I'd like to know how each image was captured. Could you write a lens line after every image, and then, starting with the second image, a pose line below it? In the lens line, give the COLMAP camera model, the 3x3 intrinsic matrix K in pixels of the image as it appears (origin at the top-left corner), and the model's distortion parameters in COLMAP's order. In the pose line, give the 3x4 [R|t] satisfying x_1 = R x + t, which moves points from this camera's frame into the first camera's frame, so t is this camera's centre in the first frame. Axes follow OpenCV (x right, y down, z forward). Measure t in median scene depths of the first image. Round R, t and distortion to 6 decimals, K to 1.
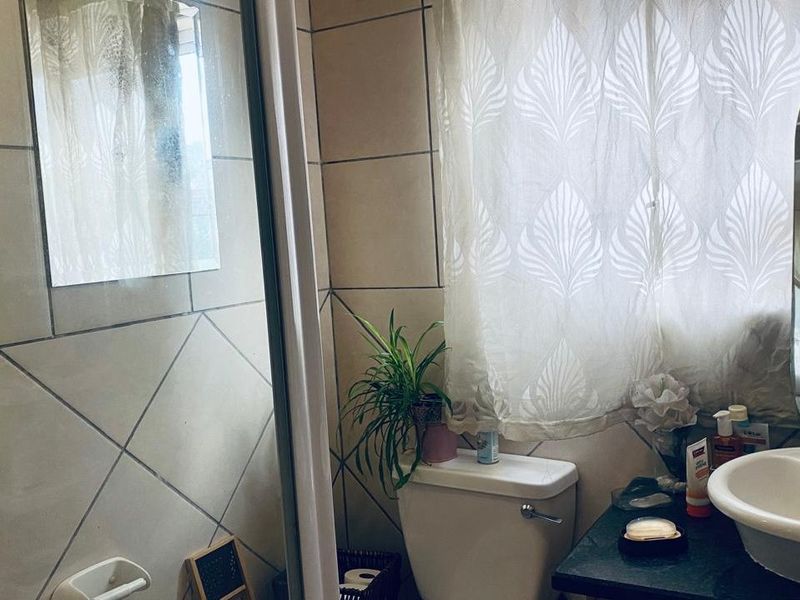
lens RADIAL K [[852.4, 0, 400.1], [0, 852.4, 302.1], [0, 0, 1]] dist [0.059777, 0.000000]
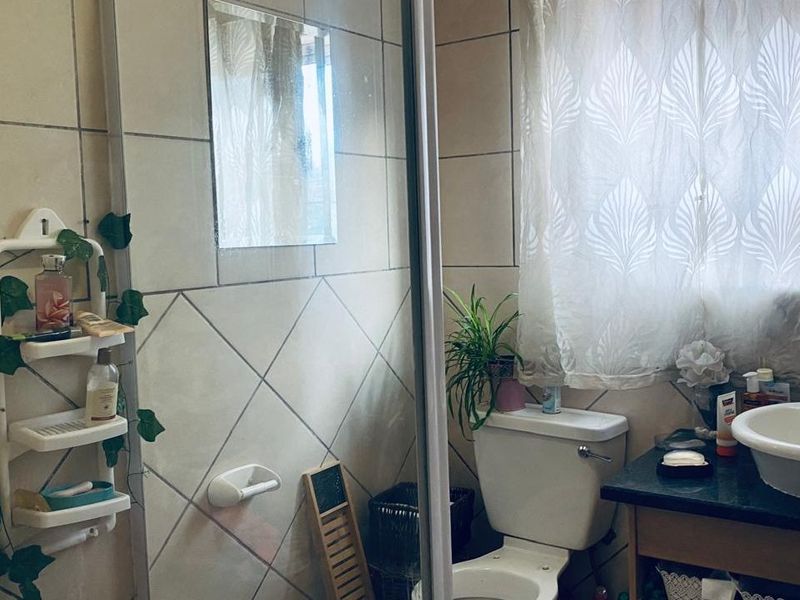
lens RADIAL K [[852.4, 0, 395.7], [0, 852.4, 305.9], [0, 0, 1]] dist [0.059777, 0.000000]
pose [[0.996325, 0.039180, -0.076173, -0.031990], [-0.039286, 0.999228, 0.000107, 0.052174], [0.076119, 0.002886, 0.997095, -0.233184]]
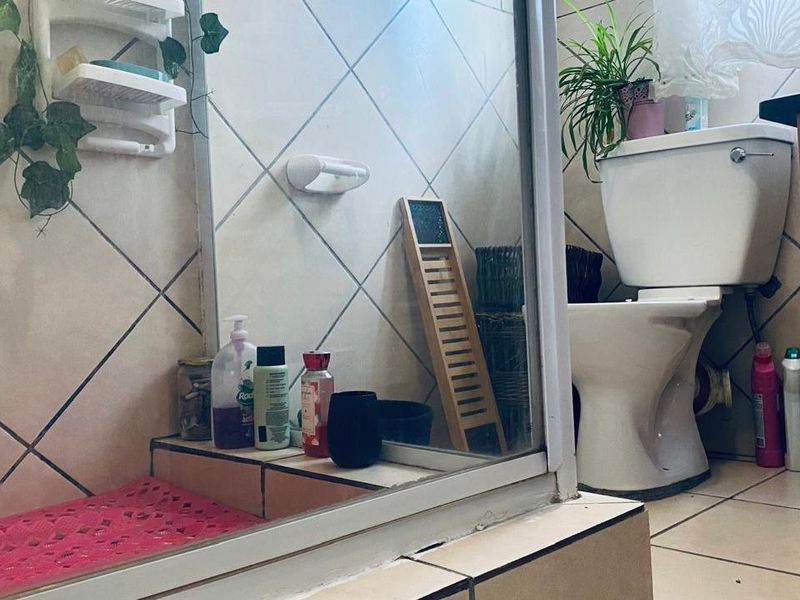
lens RADIAL K [[852.4, 0, 400.6], [0, 852.4, 300.3], [0, 0, 1]] dist [0.059777, 0.000000]
pose [[0.974534, 0.026509, -0.222667, -0.004523], [-0.042055, 0.996974, -0.065370, 0.515329], [0.220261, 0.073070, 0.972700, -0.041558]]
